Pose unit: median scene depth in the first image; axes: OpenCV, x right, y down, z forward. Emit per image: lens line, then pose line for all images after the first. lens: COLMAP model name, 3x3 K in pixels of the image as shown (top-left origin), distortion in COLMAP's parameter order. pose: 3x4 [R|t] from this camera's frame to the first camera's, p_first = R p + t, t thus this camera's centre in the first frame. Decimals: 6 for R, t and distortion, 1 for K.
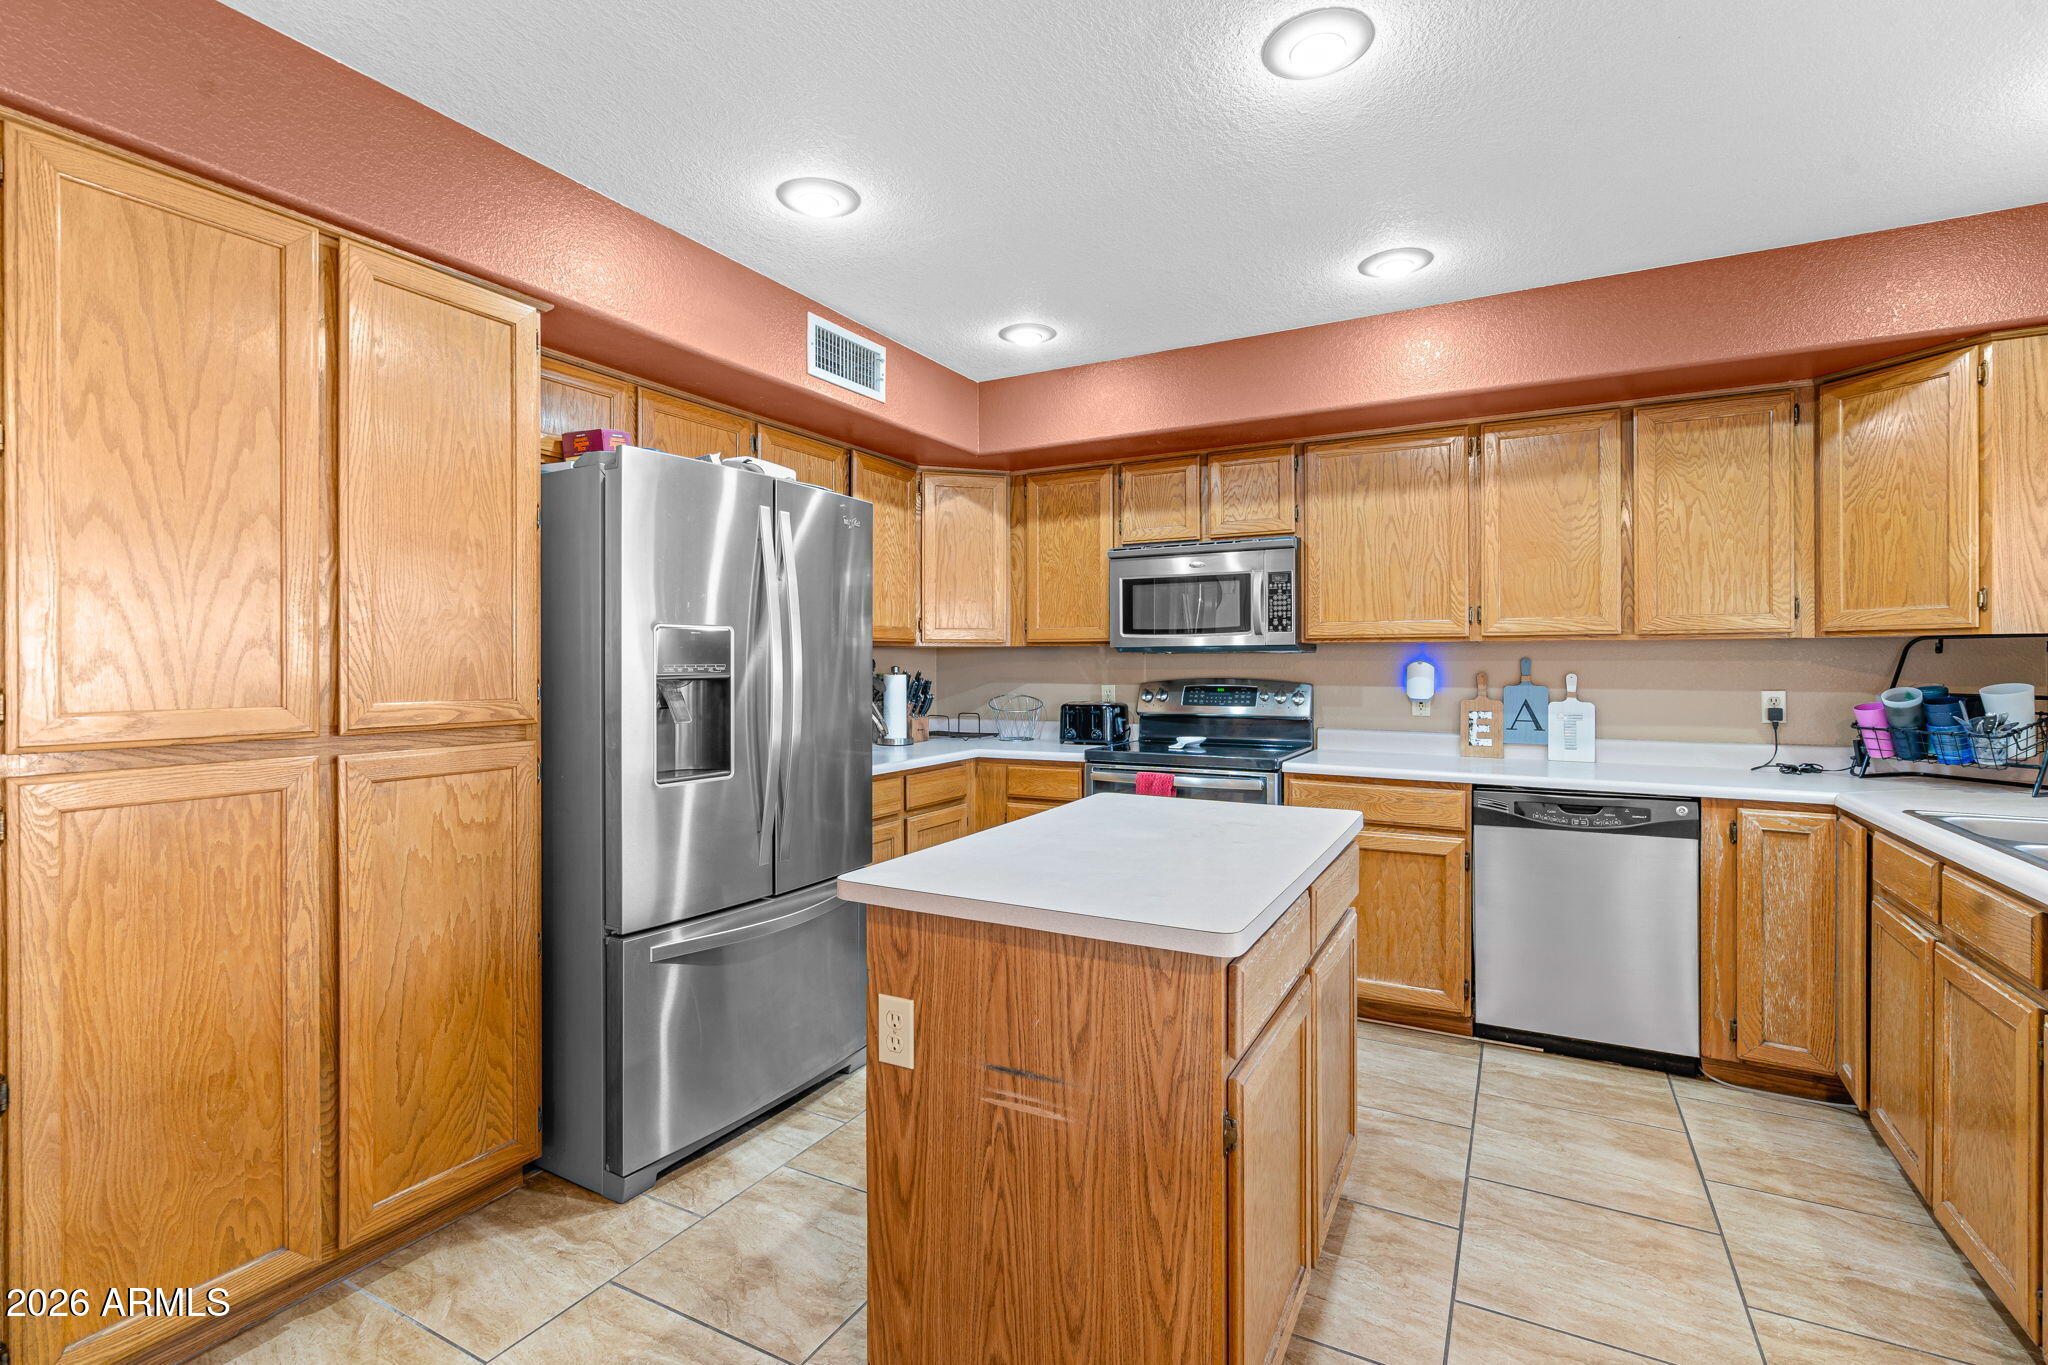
lens RADIAL K [[940.3, 0, 1025.5], [0, 940.3, 654.3], [0, 0, 1]] dist [-0.009450, 0.004892]
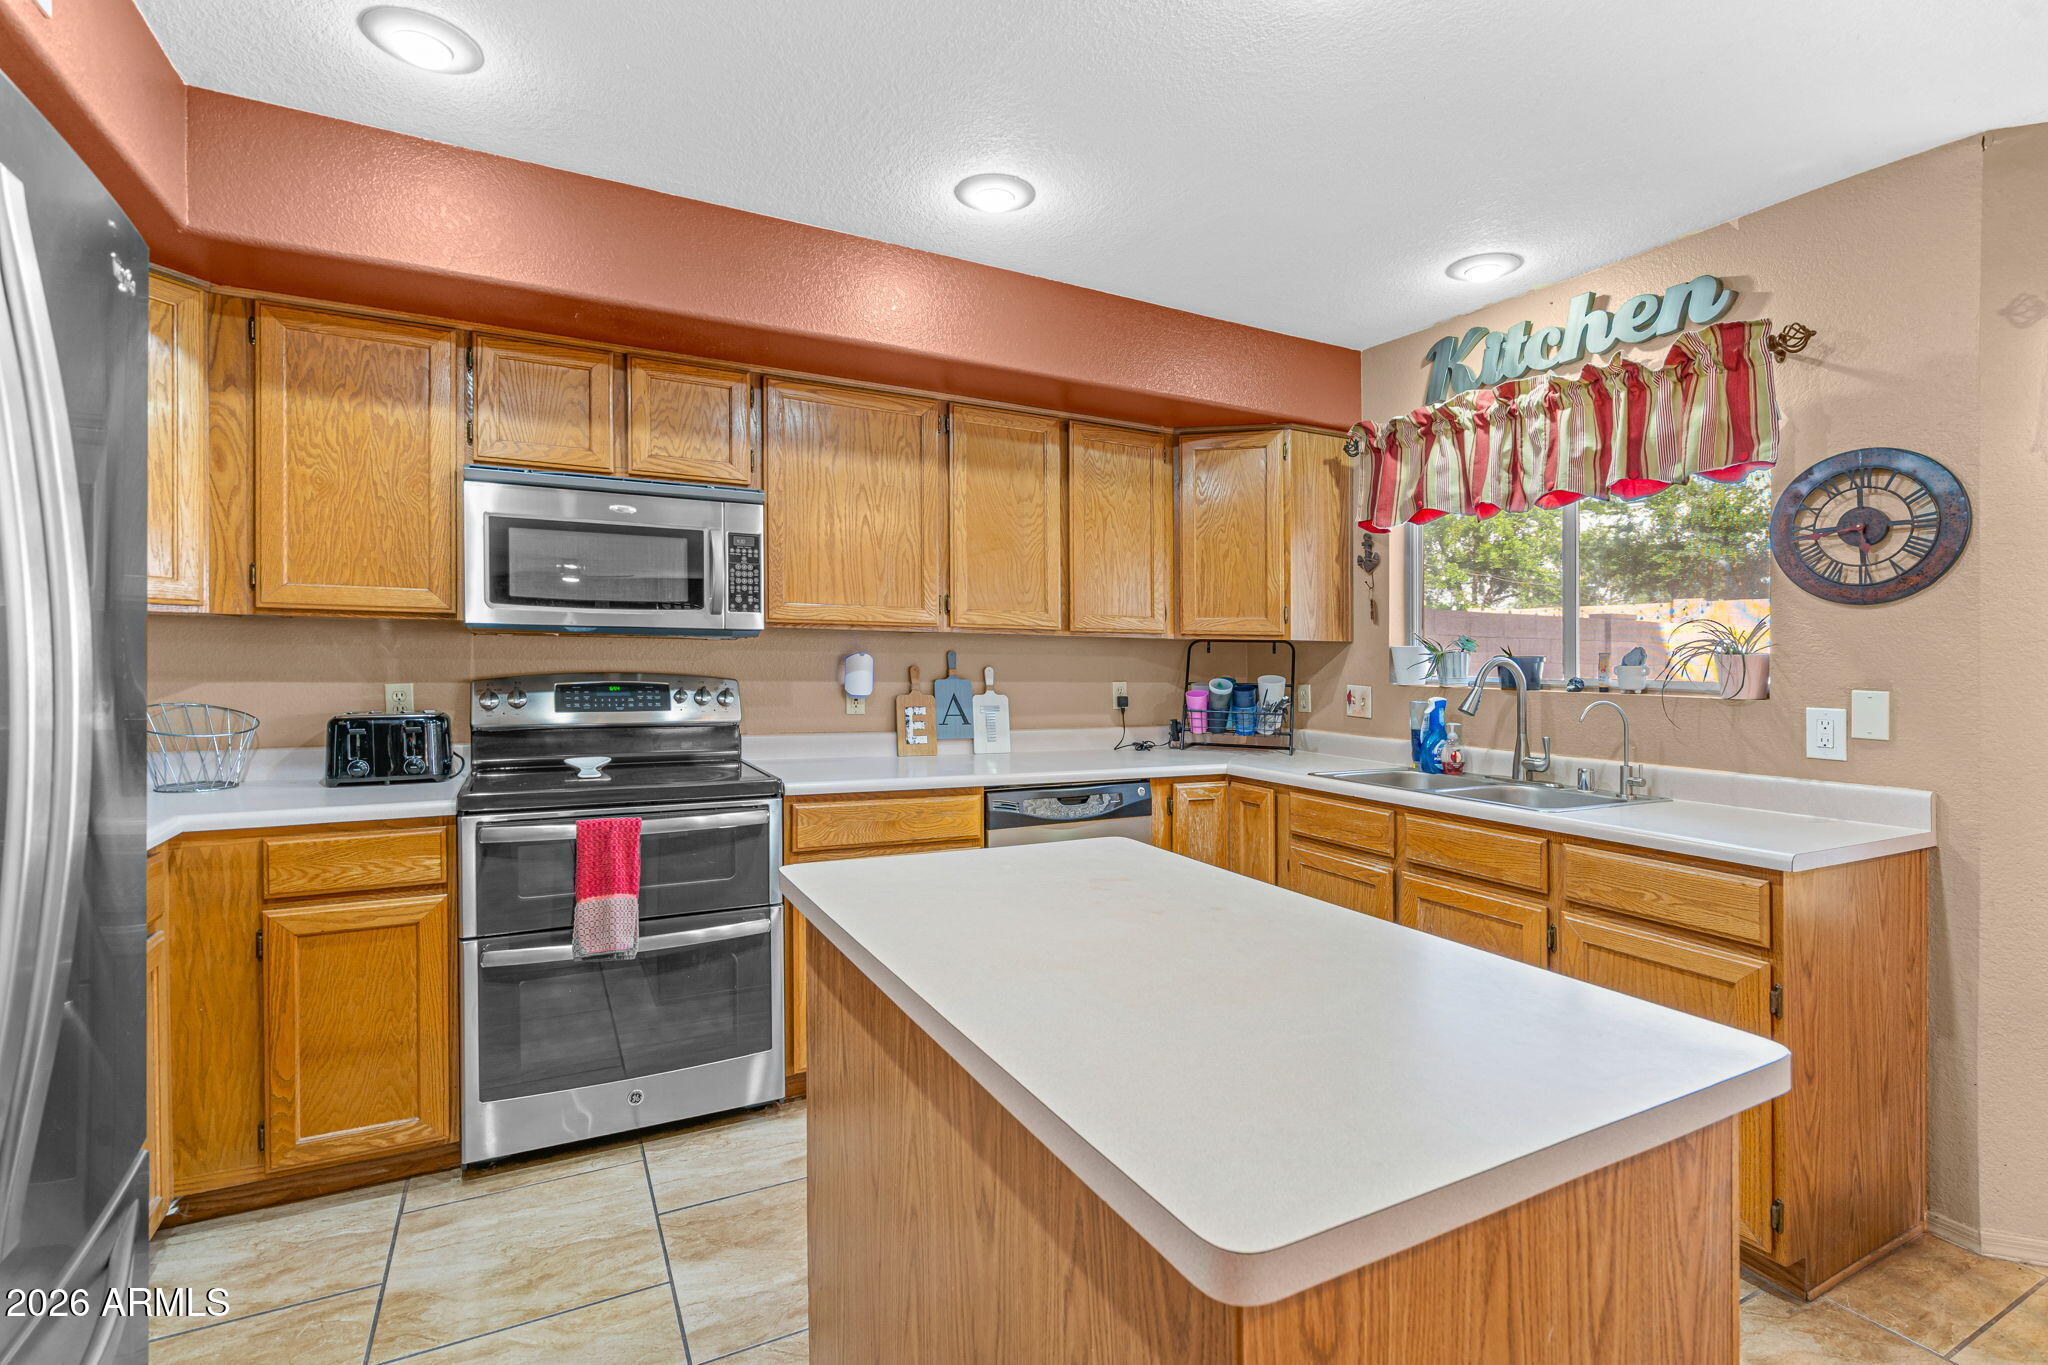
lens RADIAL K [[940.3, 0, 1015.8], [0, 940.3, 662.9], [0, 0, 1]] dist [-0.009450, 0.004892]
pose [[0.557507, 0.004344, 0.830161, -0.273634], [-0.021787, 0.999718, 0.009400, 0.006199], [-0.829886, -0.023327, 0.557445, 0.441241]]
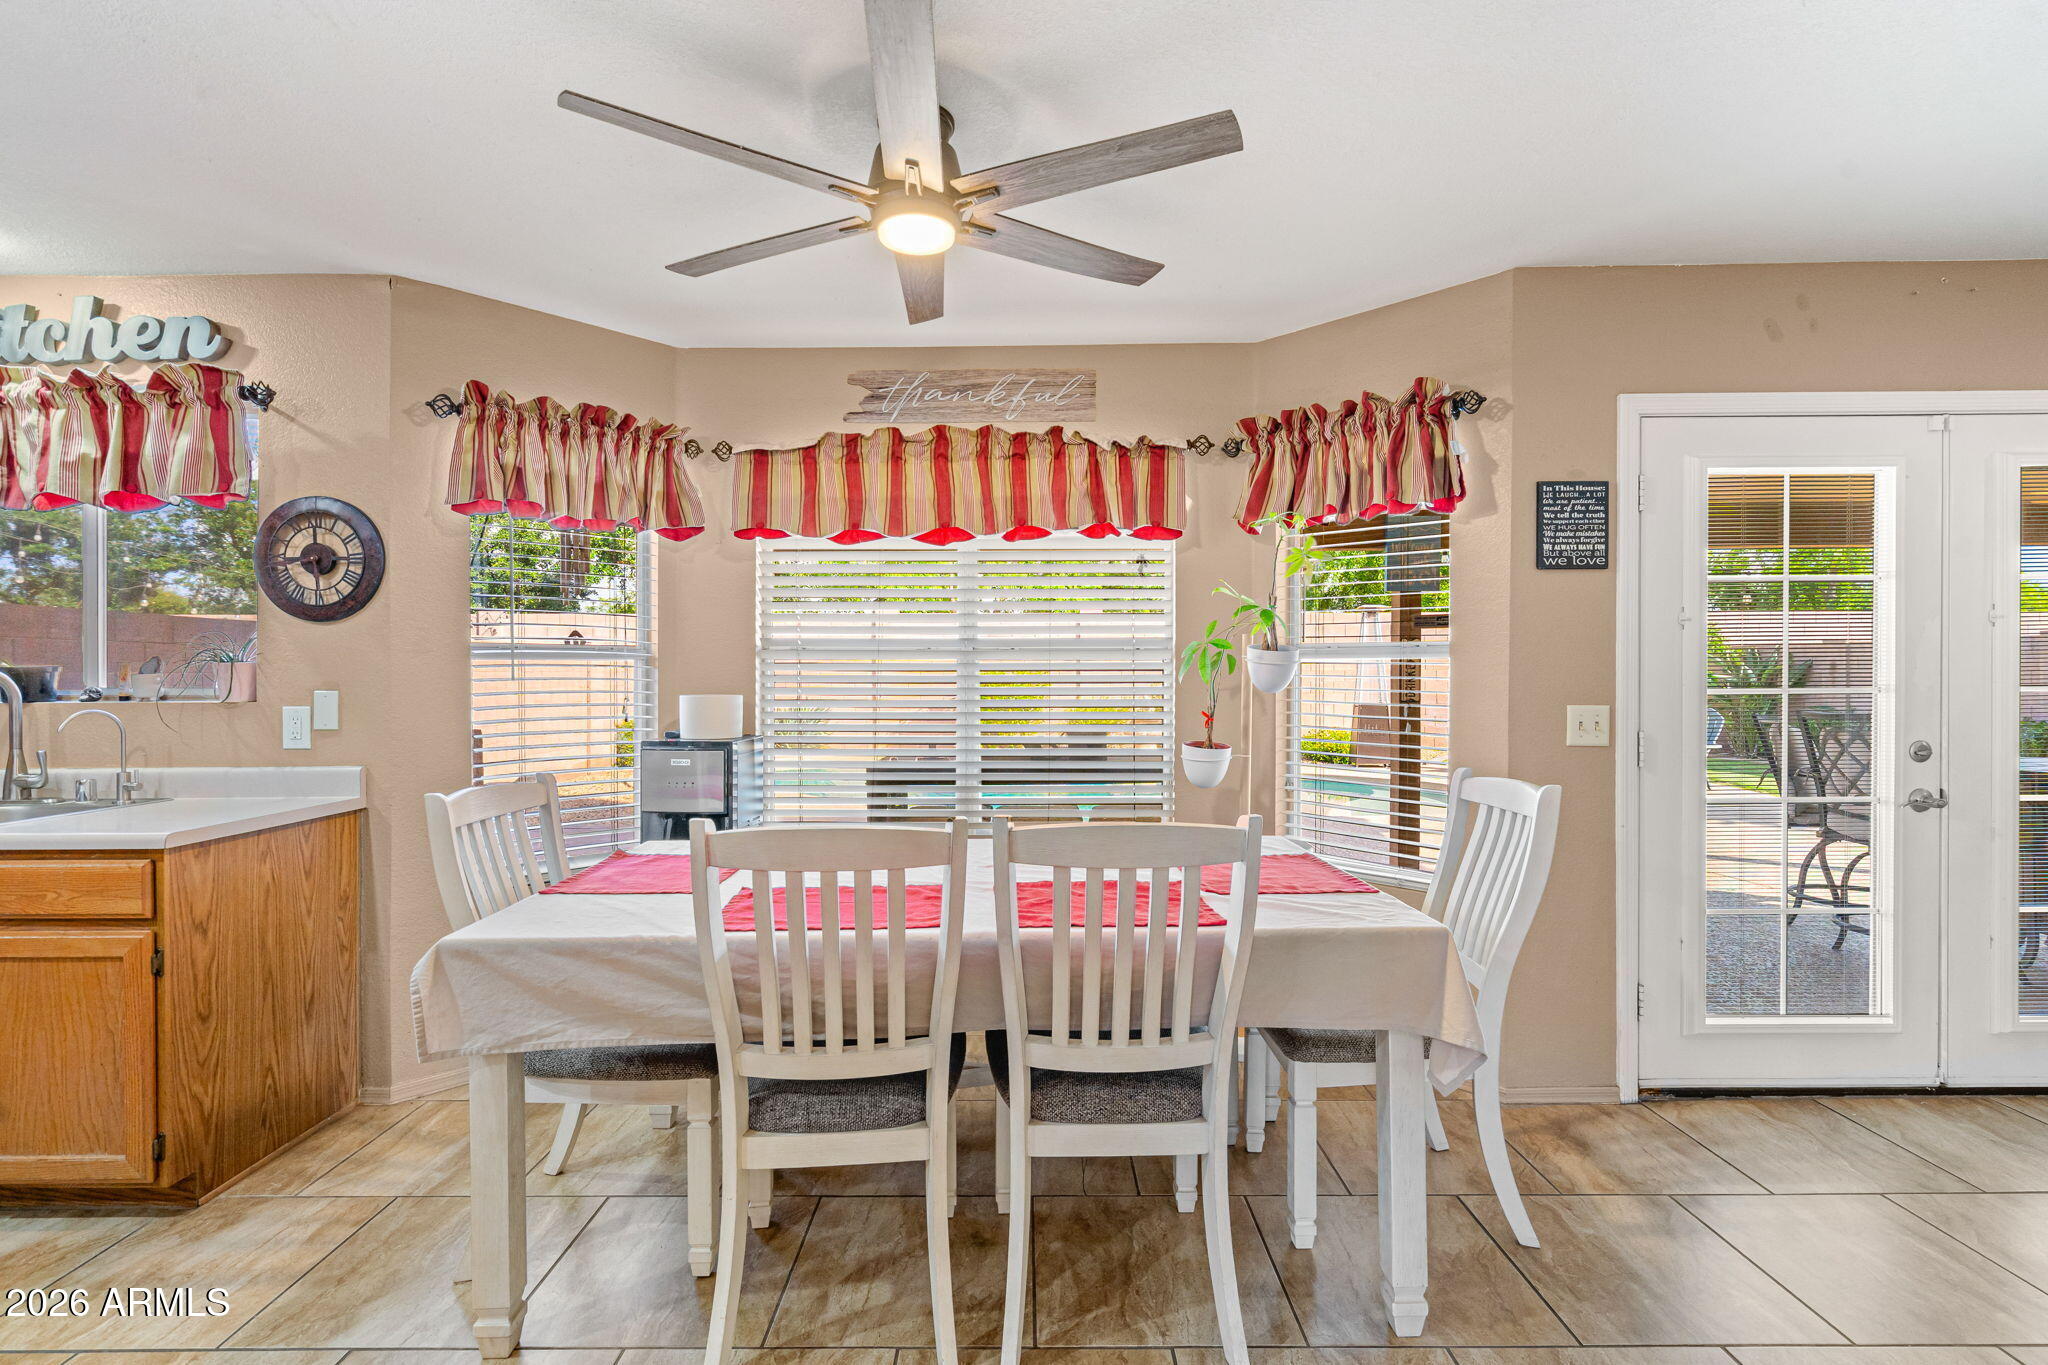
lens RADIAL K [[940.3, 0, 1023.6], [0, 940.3, 665.8], [0, 0, 1]] dist [-0.009450, 0.004892]
pose [[-0.478368, 0.008670, 0.878117, -0.415952], [-0.002485, 0.999934, -0.011226, 0.004499], [-0.878156, -0.007553, -0.478314, 0.146195]]
